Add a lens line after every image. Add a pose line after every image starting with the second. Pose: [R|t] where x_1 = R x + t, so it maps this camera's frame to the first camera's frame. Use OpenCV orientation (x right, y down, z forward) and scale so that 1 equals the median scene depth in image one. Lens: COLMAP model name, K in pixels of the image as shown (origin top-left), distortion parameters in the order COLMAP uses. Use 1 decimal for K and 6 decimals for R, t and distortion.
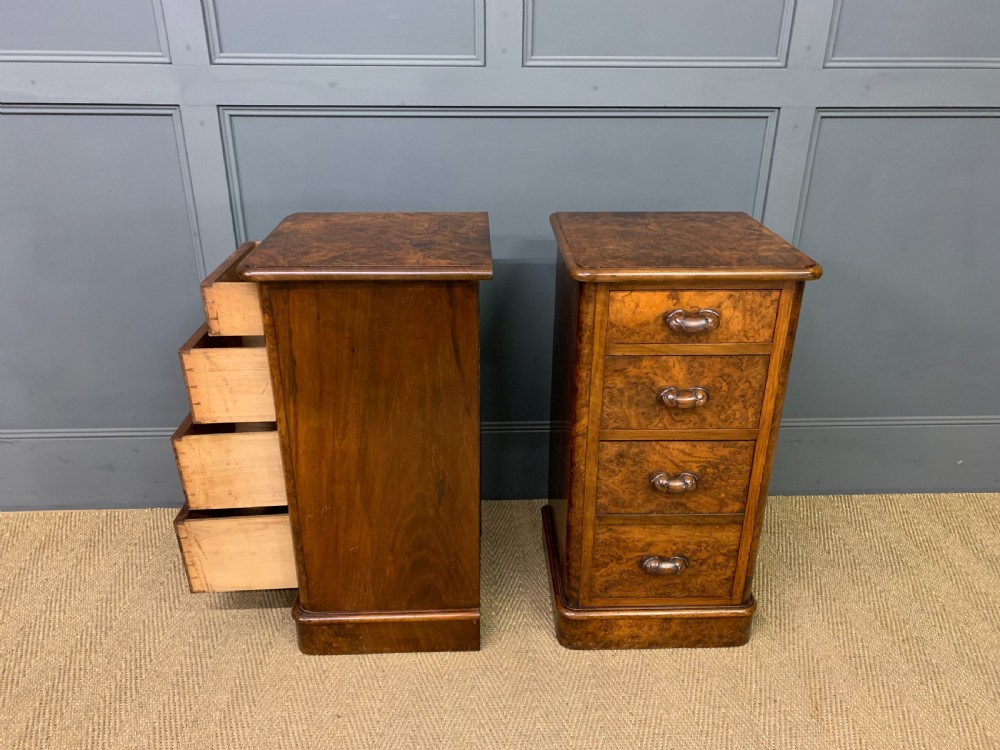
lens RADIAL K [[765.0, 0, 503.9], [0, 765.0, 382.8], [0, 0, 1]] dist [0.045976, -0.029997]
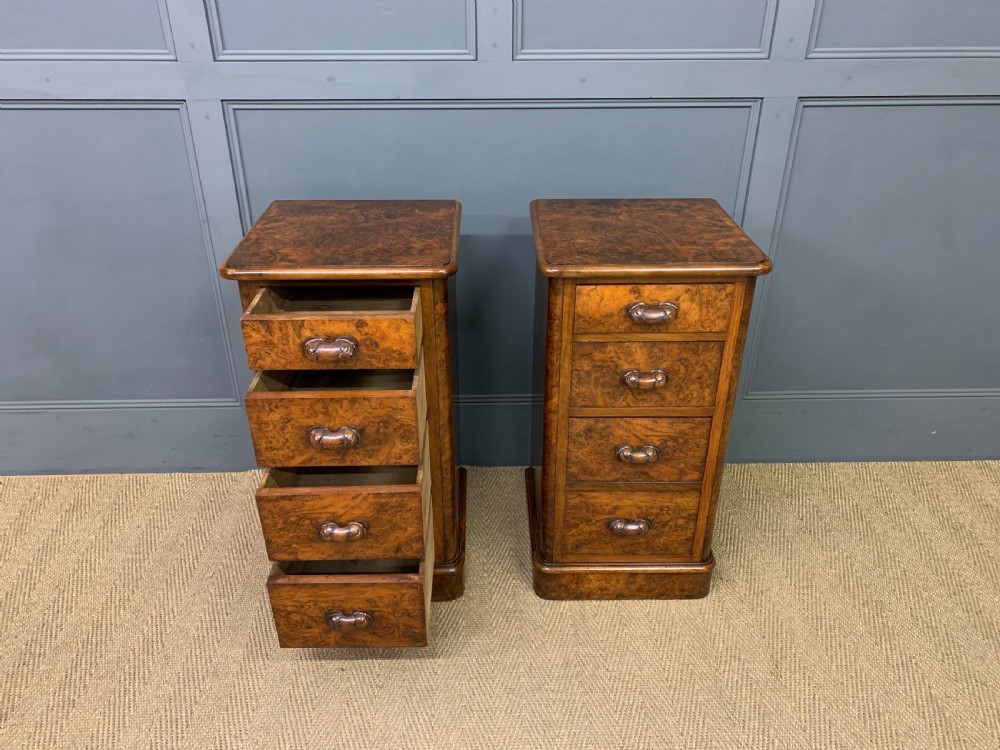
lens RADIAL K [[765.0, 0, 494.9], [0, 765.0, 374.9], [0, 0, 1]] dist [0.045976, -0.029997]
pose [[0.999550, 0.005301, -0.029536, 0.048797], [-0.003247, 0.997601, 0.069157, -0.058421], [0.029832, -0.069030, 0.997168, -0.093345]]
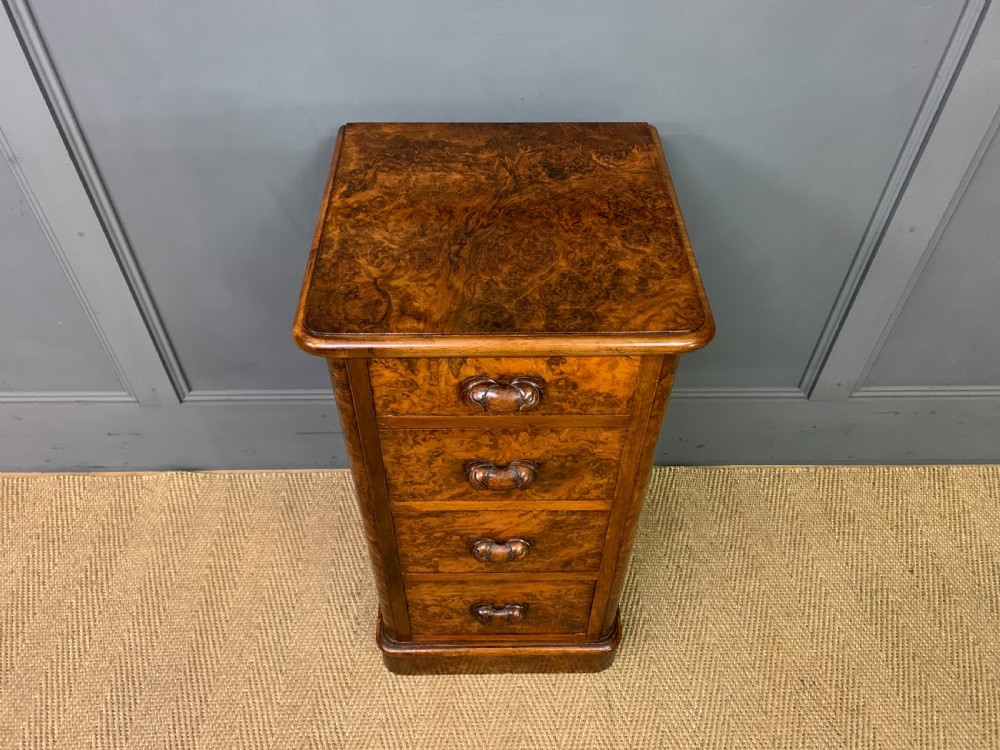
lens RADIAL K [[765.0, 0, 500.7], [0, 765.0, 393.7], [0, 0, 1]] dist [0.045976, -0.029997]
pose [[0.999702, 0.021421, -0.011730, -0.169336], [-0.015248, 0.922637, 0.385369, -0.288295], [0.019078, -0.385075, 0.922688, 0.350907]]
